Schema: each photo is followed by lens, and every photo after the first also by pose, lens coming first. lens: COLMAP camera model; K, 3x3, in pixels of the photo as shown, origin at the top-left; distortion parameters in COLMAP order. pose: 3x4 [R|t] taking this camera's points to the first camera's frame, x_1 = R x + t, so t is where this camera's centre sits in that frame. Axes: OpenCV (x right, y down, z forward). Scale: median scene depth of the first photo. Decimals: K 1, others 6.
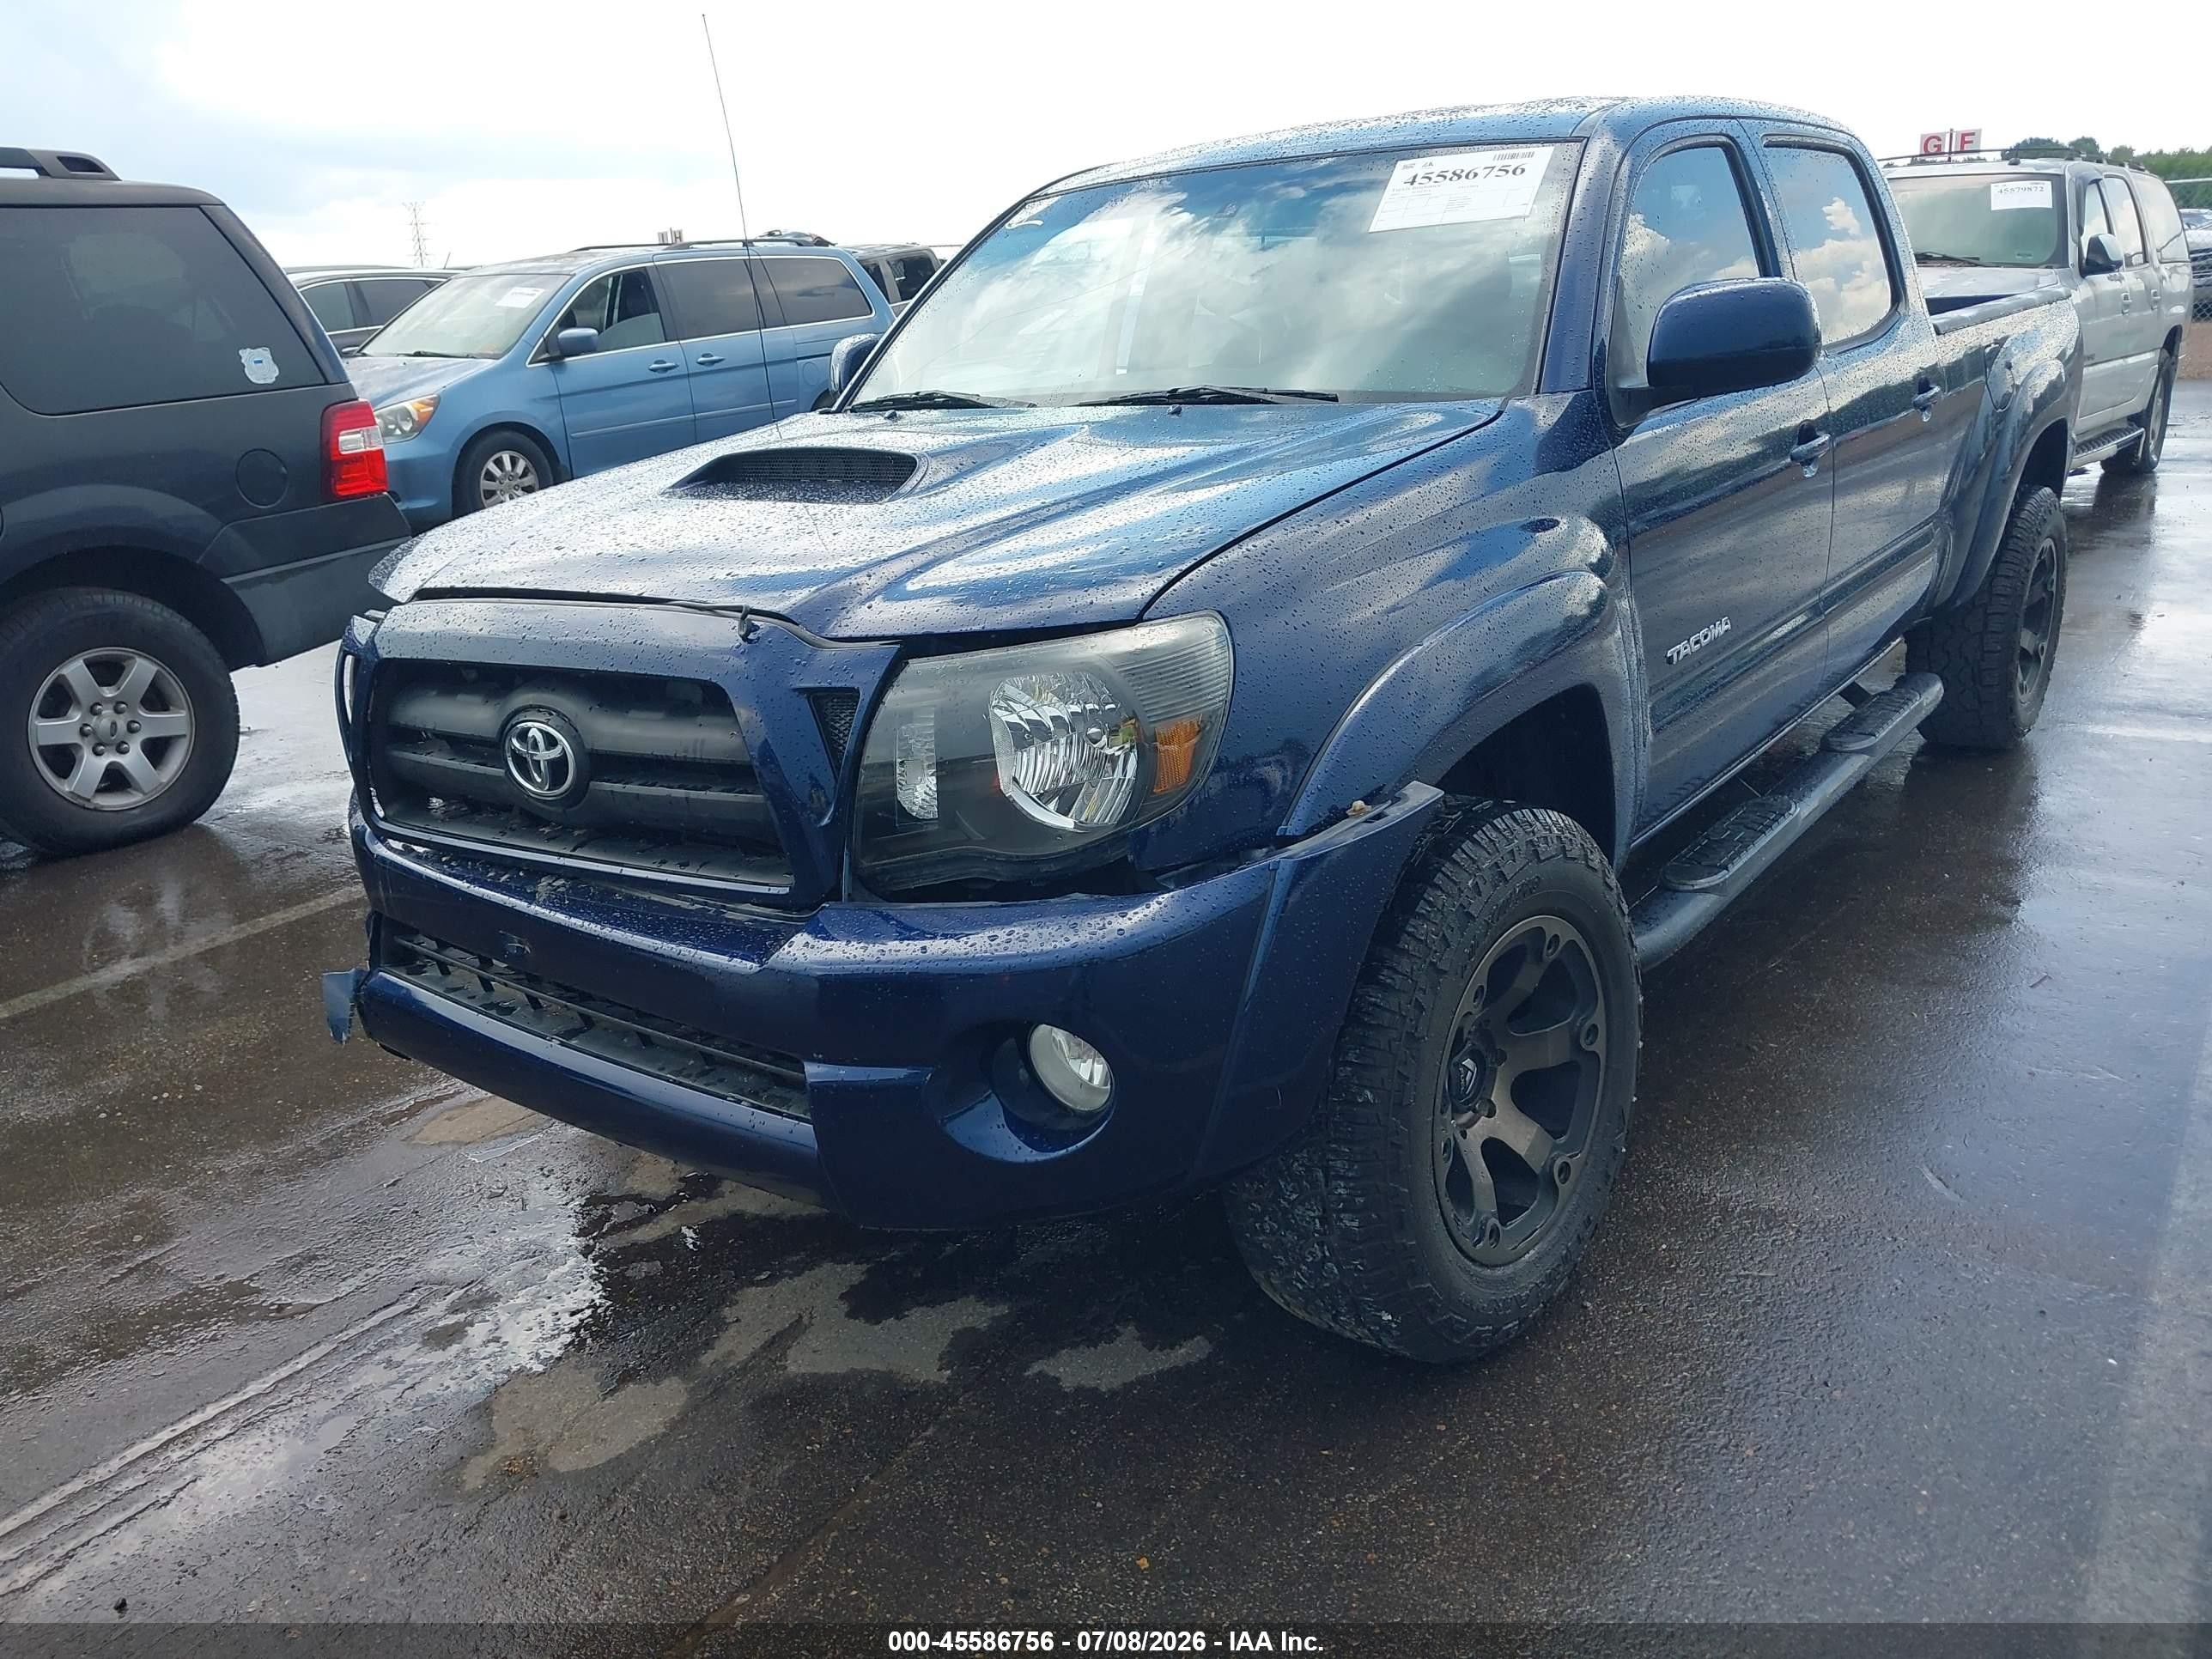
lens RADIAL K [[1758.6, 0, 1112.2], [0, 1758.6, 830.5], [0, 0, 1]] dist [0.000596, 0.003357]
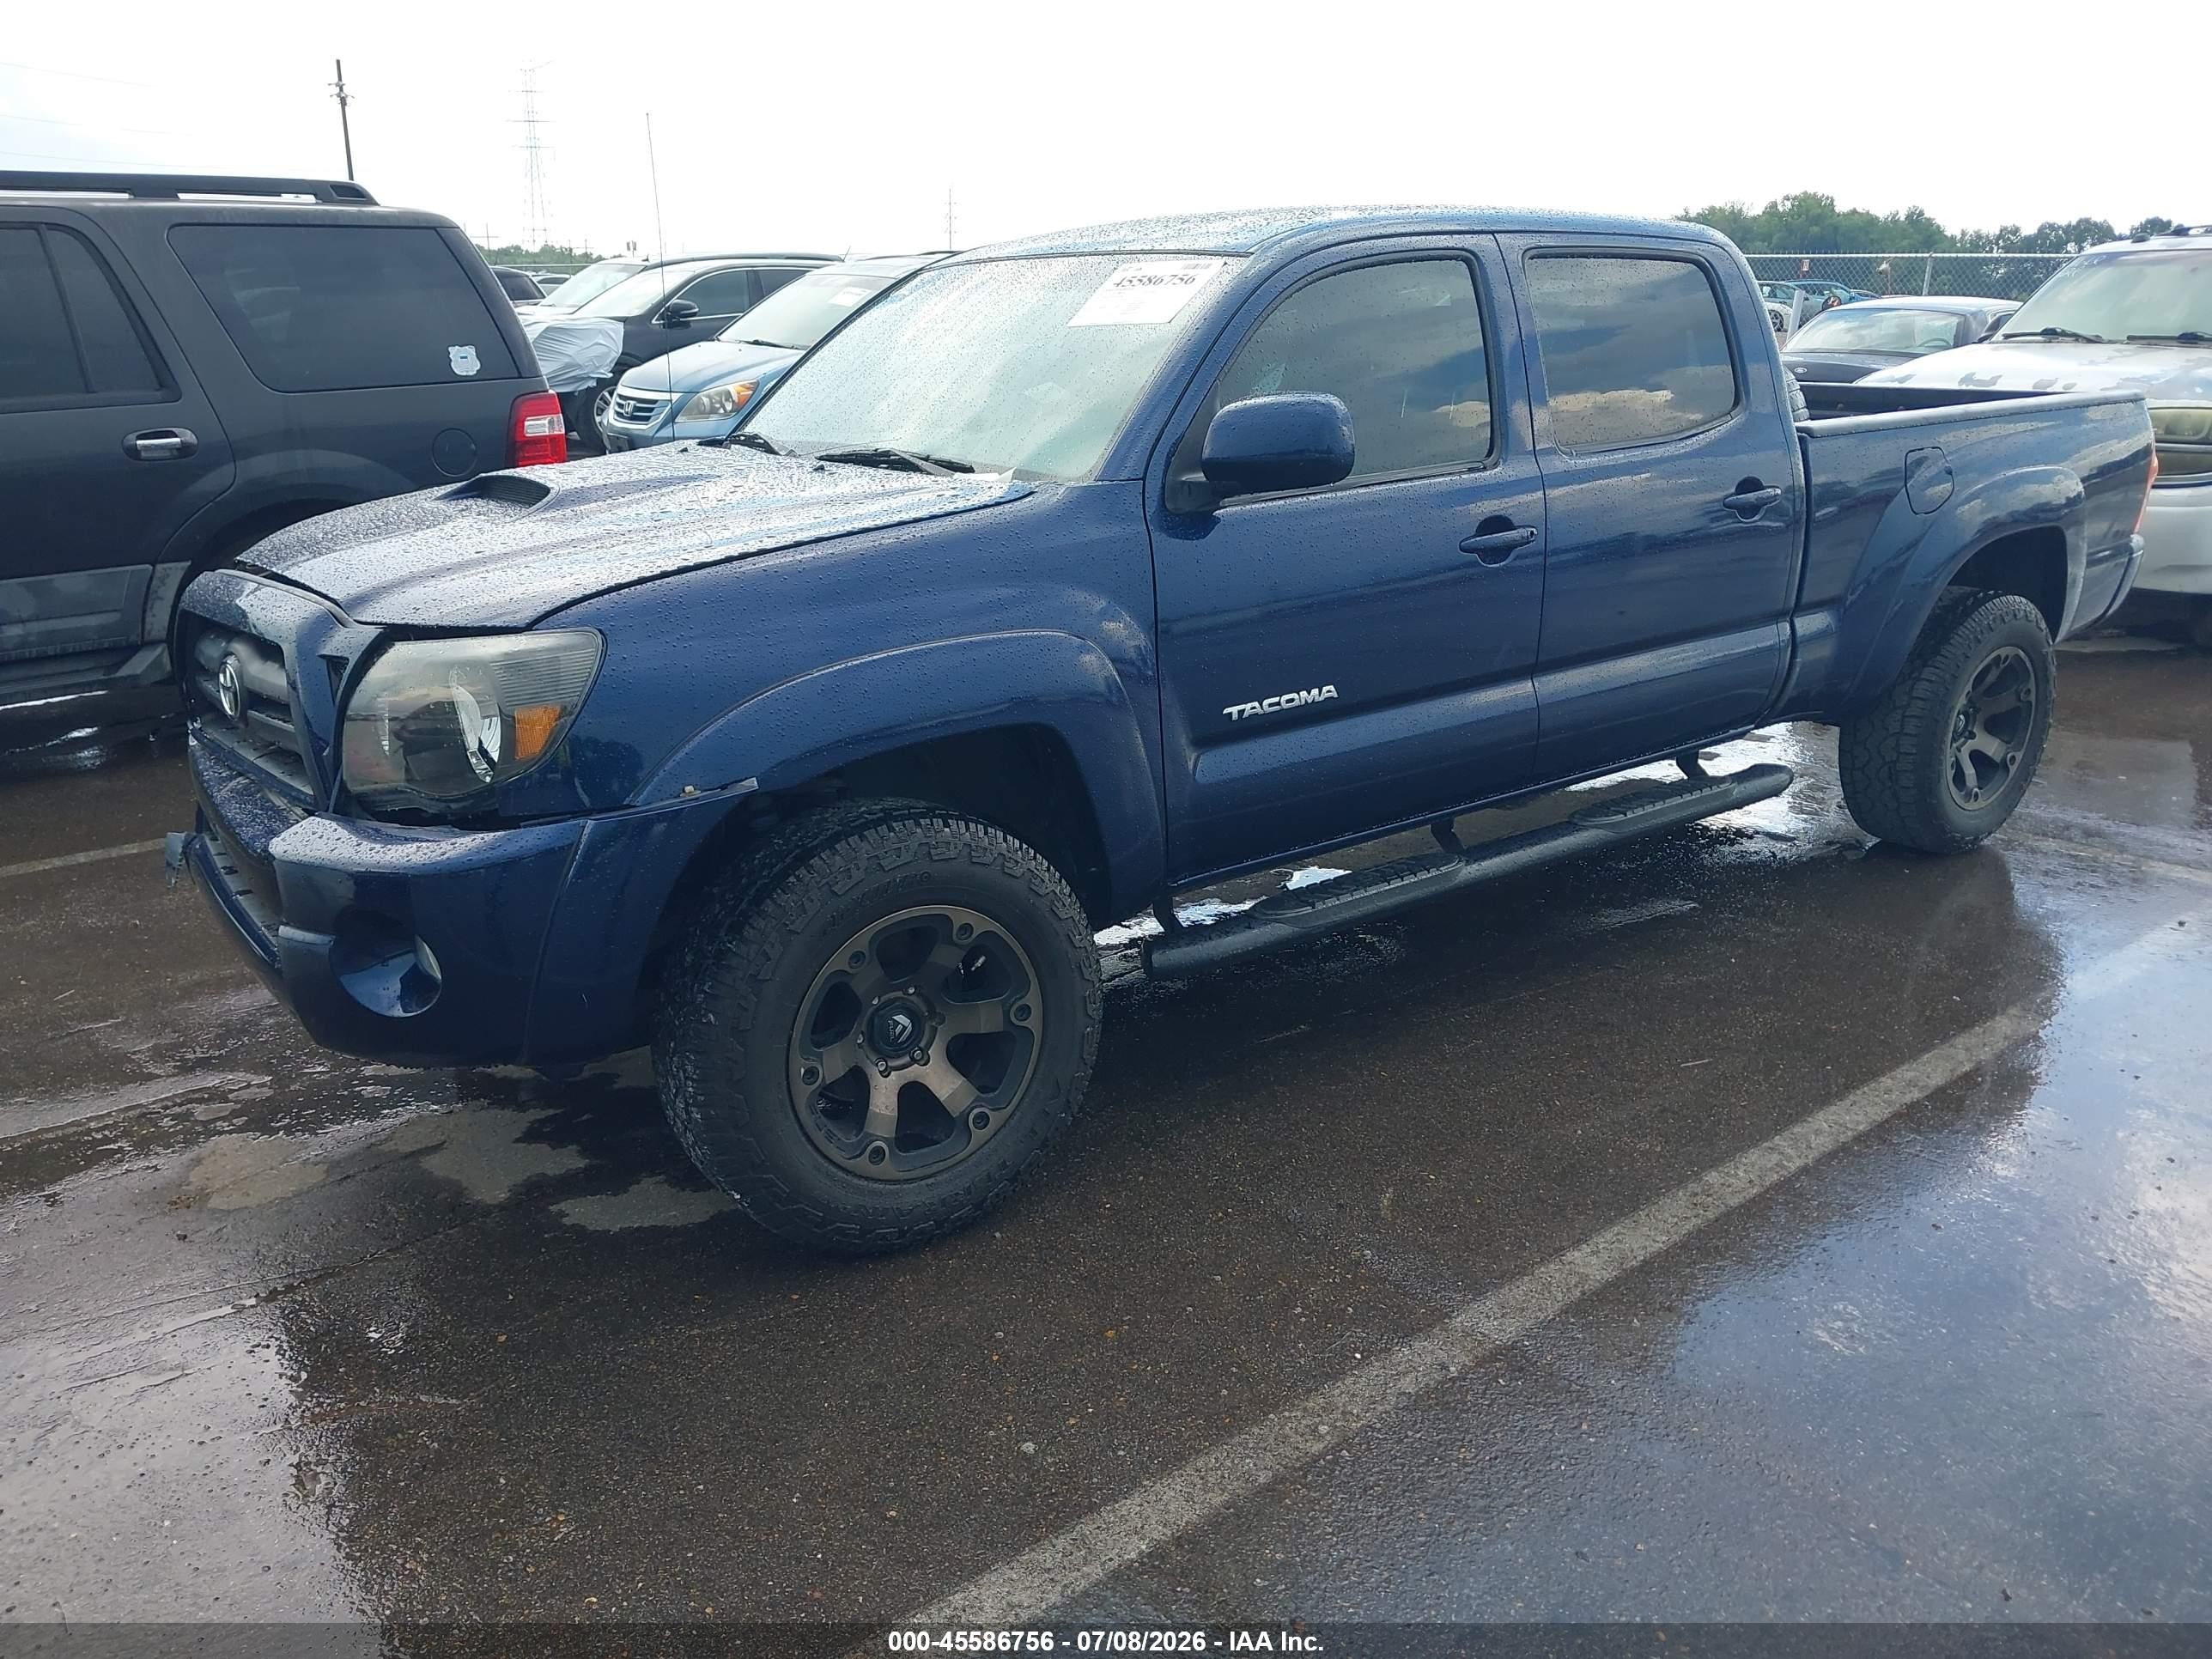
lens RADIAL K [[1758.6, 0, 1111.1], [0, 1758.6, 829.6], [0, 0, 1]] dist [0.000596, 0.003357]
pose [[0.963296, 0.124242, -0.237962, 0.610573], [-0.124124, 0.992145, 0.015539, -0.035471], [0.238023, 0.014568, 0.971150, -0.157813]]
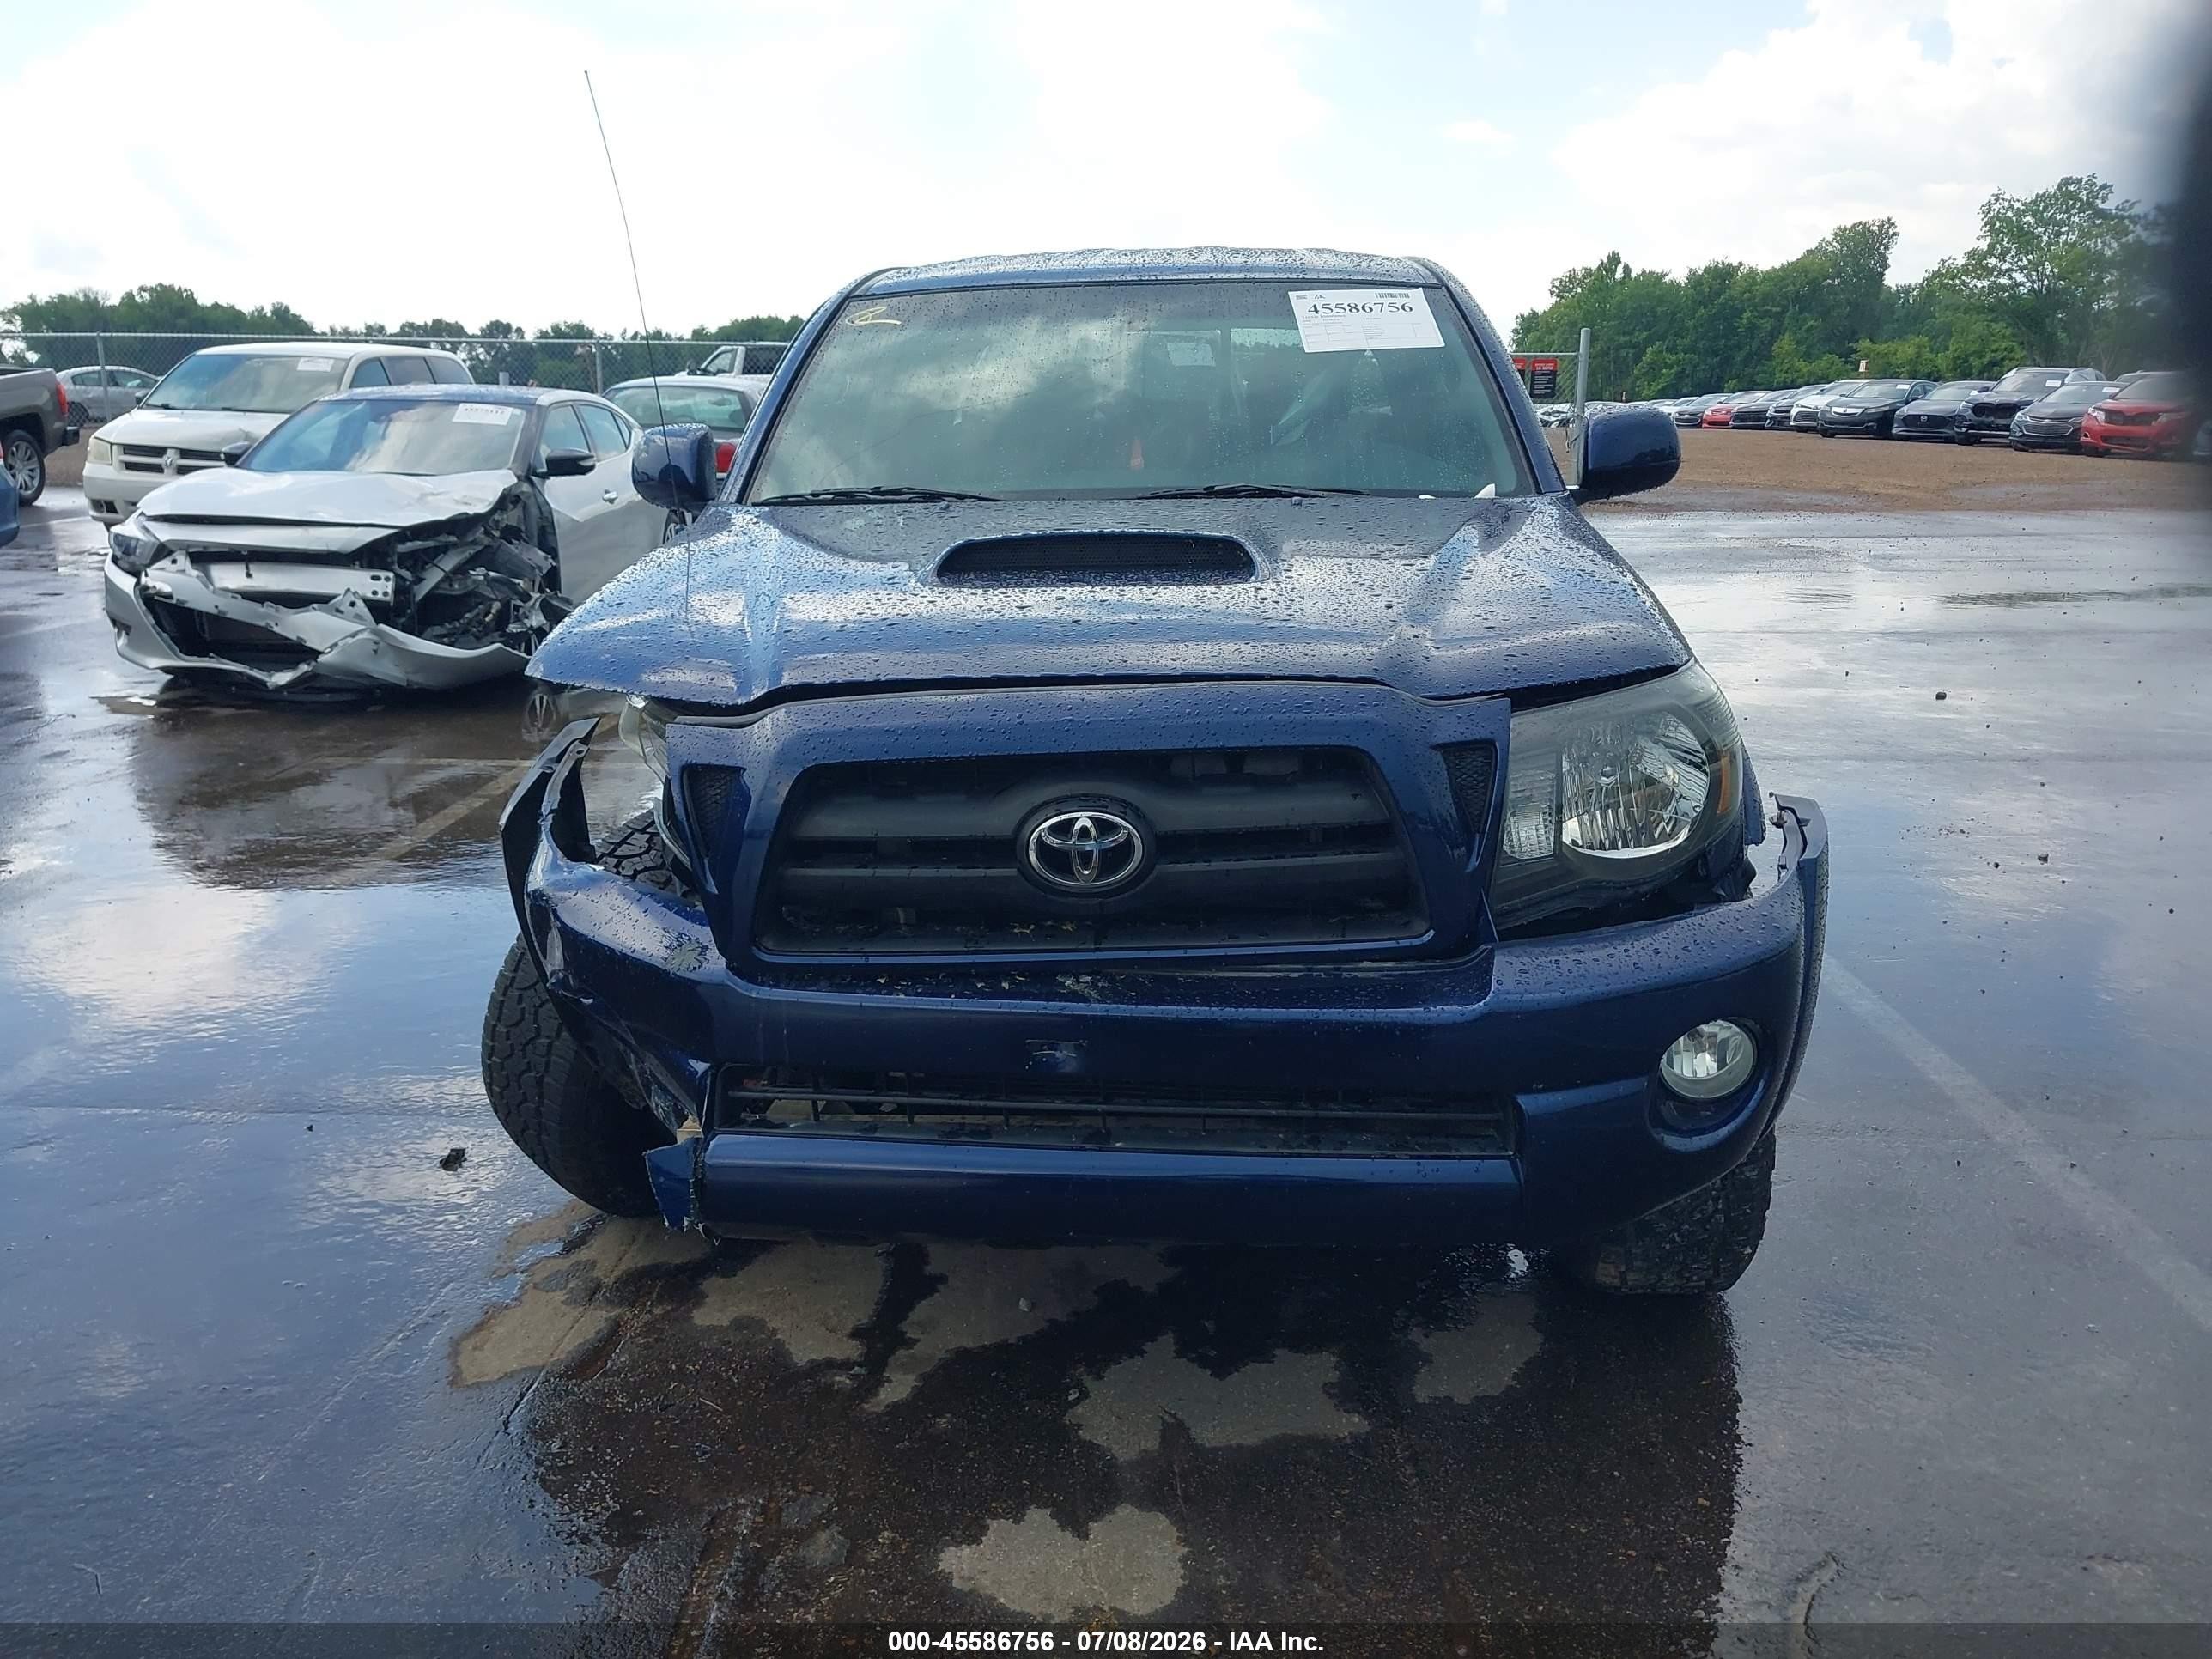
lens RADIAL K [[1758.6, 0, 1120.9], [0, 1758.6, 850.7], [0, 0, 1]] dist [0.000596, 0.003357]
pose [[0.841384, -0.089284, 0.533012, -0.729664], [0.120742, 0.992385, -0.024365, -0.013209], [-0.526778, 0.084857, 0.845757, 0.172802]]
